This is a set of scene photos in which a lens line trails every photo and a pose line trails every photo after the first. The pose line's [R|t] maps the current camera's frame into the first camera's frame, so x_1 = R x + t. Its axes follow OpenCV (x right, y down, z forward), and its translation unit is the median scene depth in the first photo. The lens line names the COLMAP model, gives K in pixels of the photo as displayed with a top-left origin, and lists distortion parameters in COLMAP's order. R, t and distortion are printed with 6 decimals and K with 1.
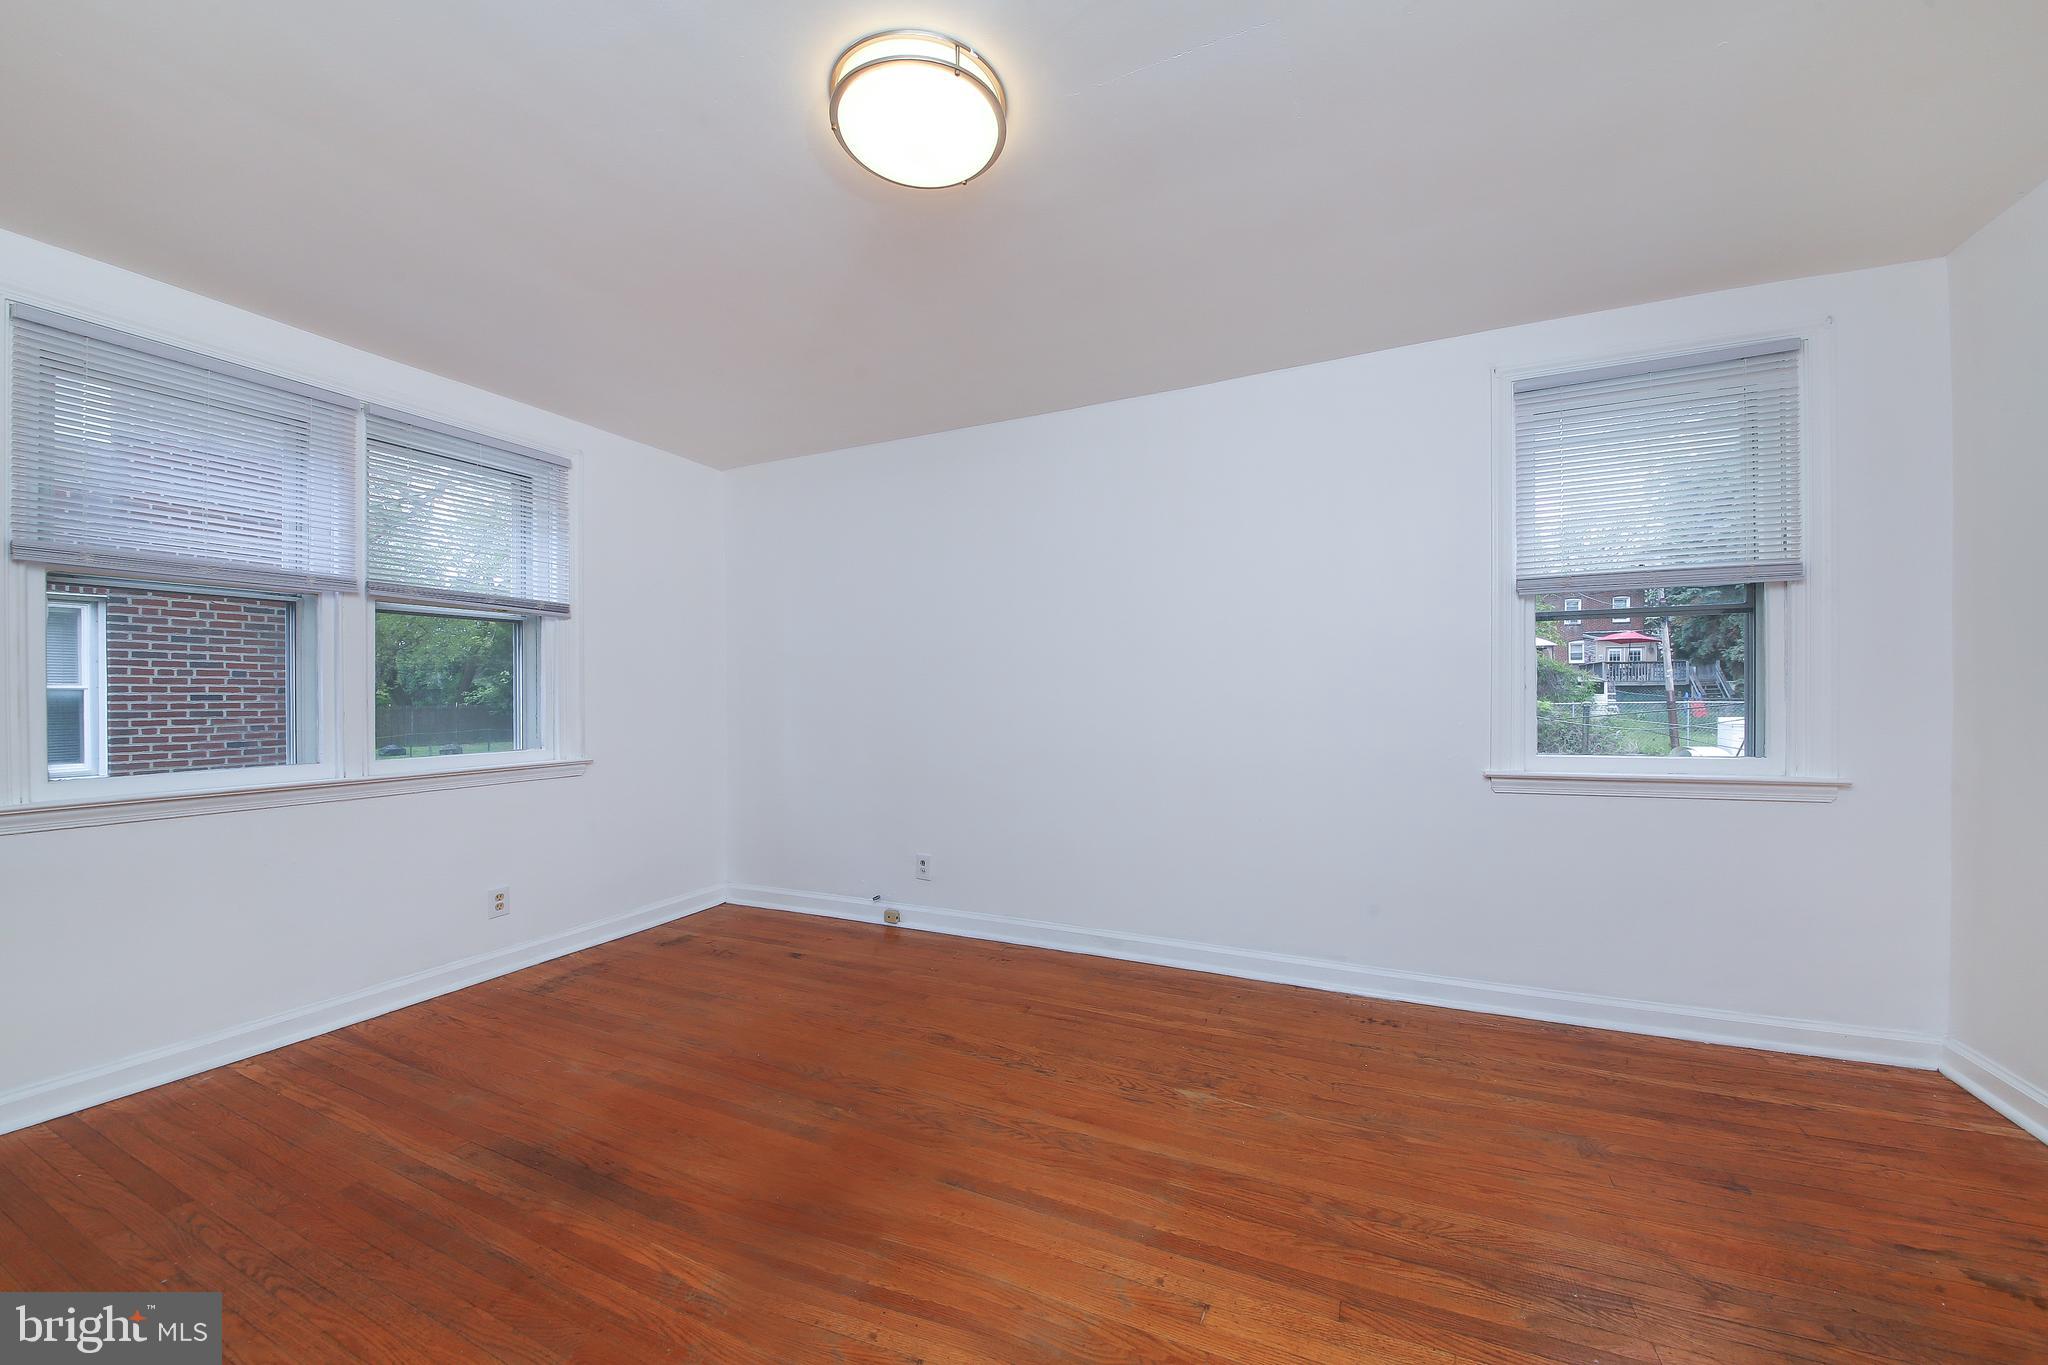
lens RADIAL K [[726.8, 0, 1024.0], [0, 726.8, 682.5], [0, 0, 1]] dist [-0.000523, -0.000091]
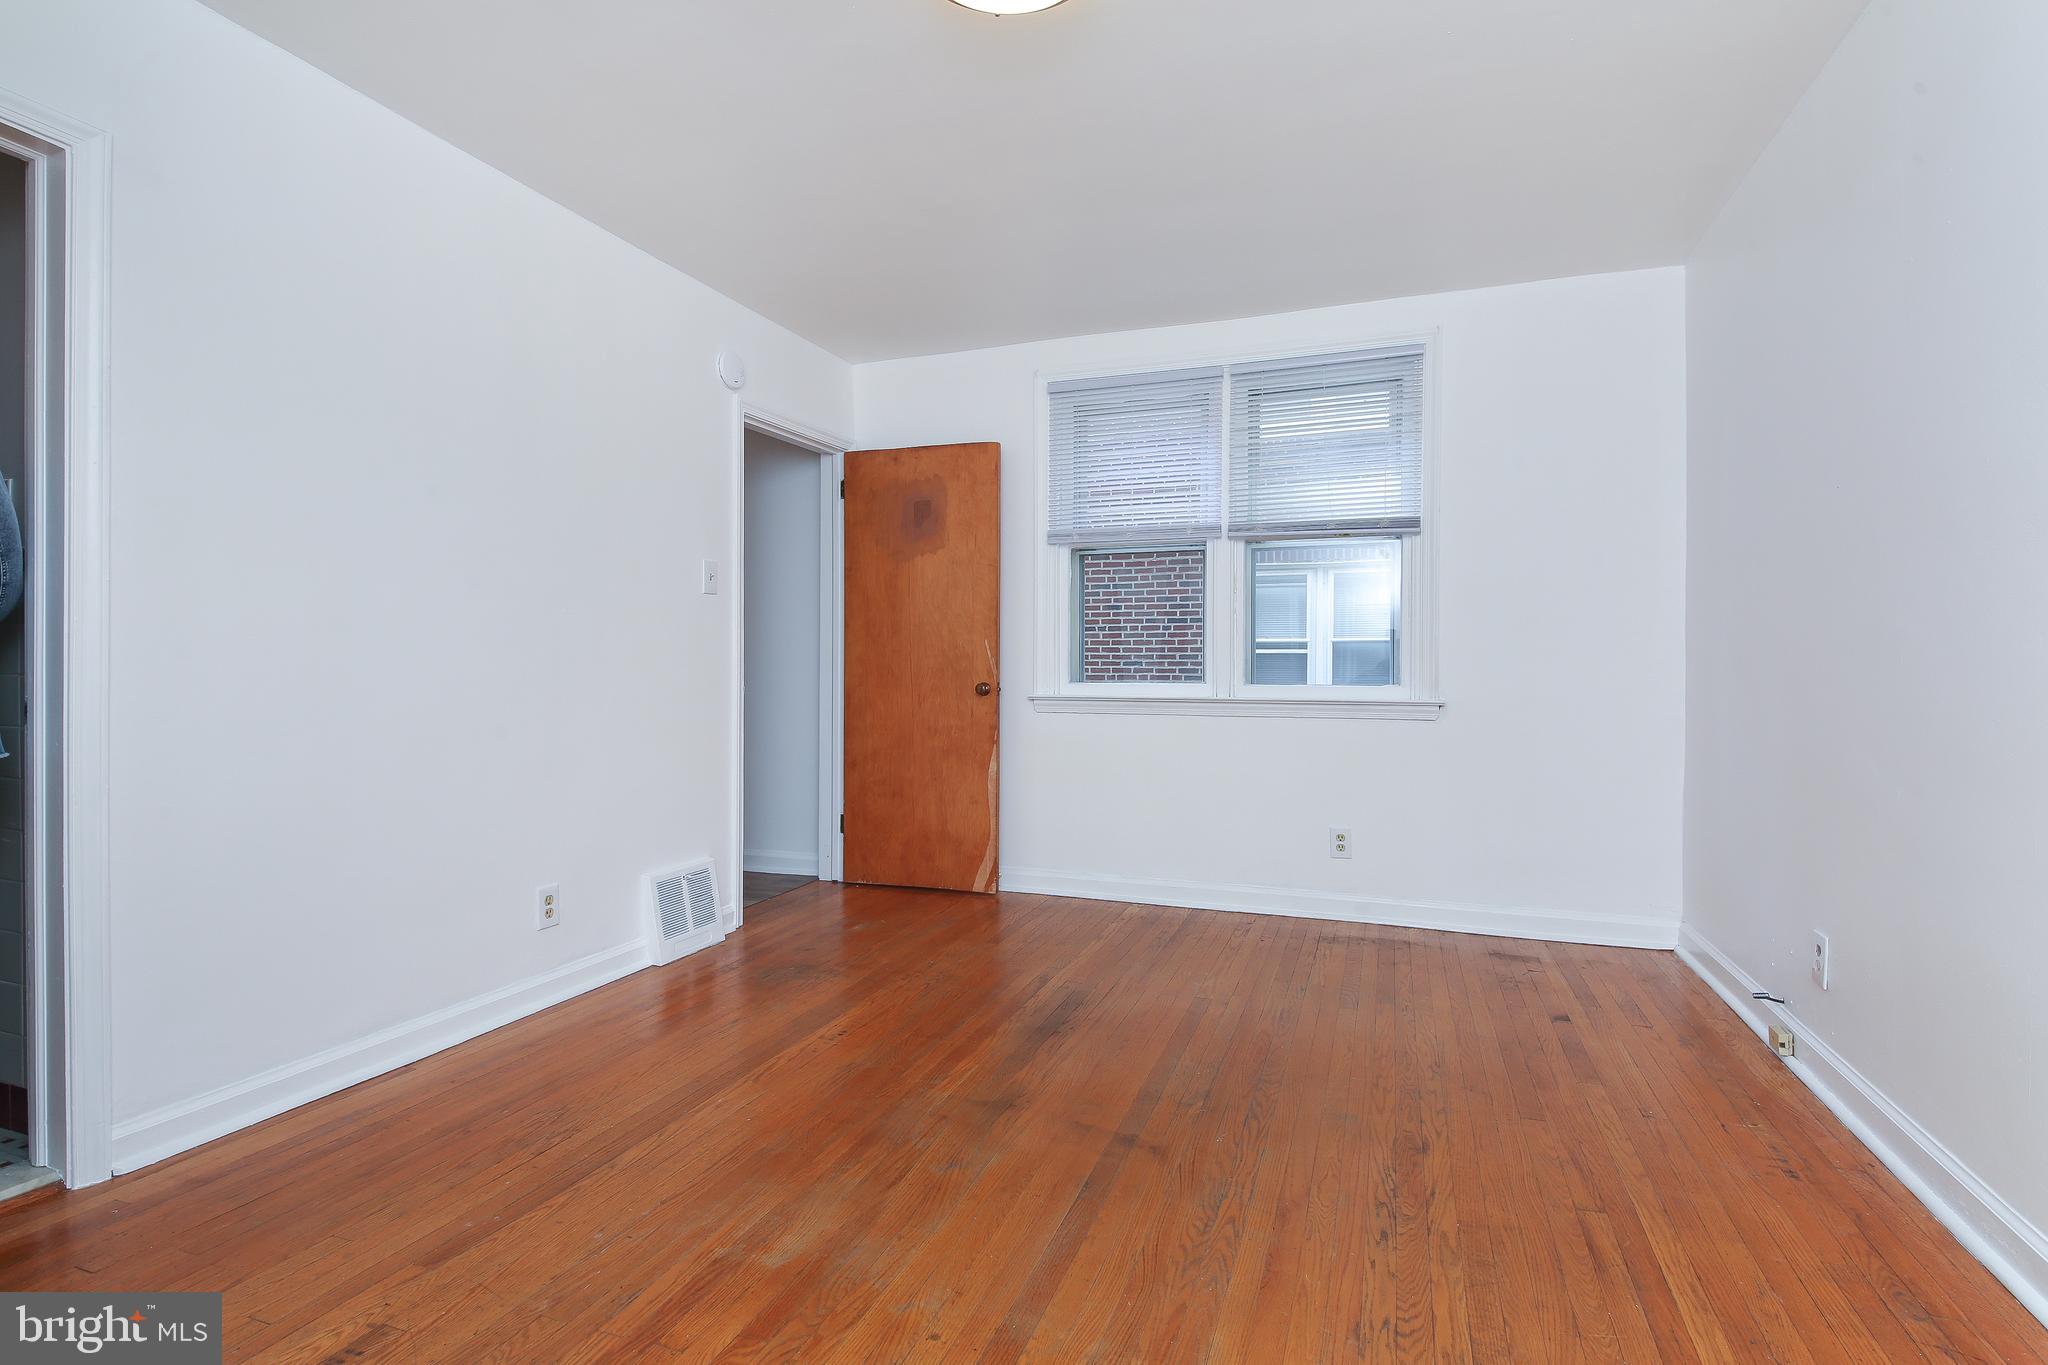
lens RADIAL K [[1042.9, 0, 1022.9], [0, 1042.9, 649.0], [0, 0, 1]] dist [0.101324, -0.000072]
pose [[0.105331, -0.004434, -0.994427, 0.704101], [0.012130, 0.999921, -0.003174, 0.056580], [0.994363, -0.011729, 0.105376, 0.518308]]
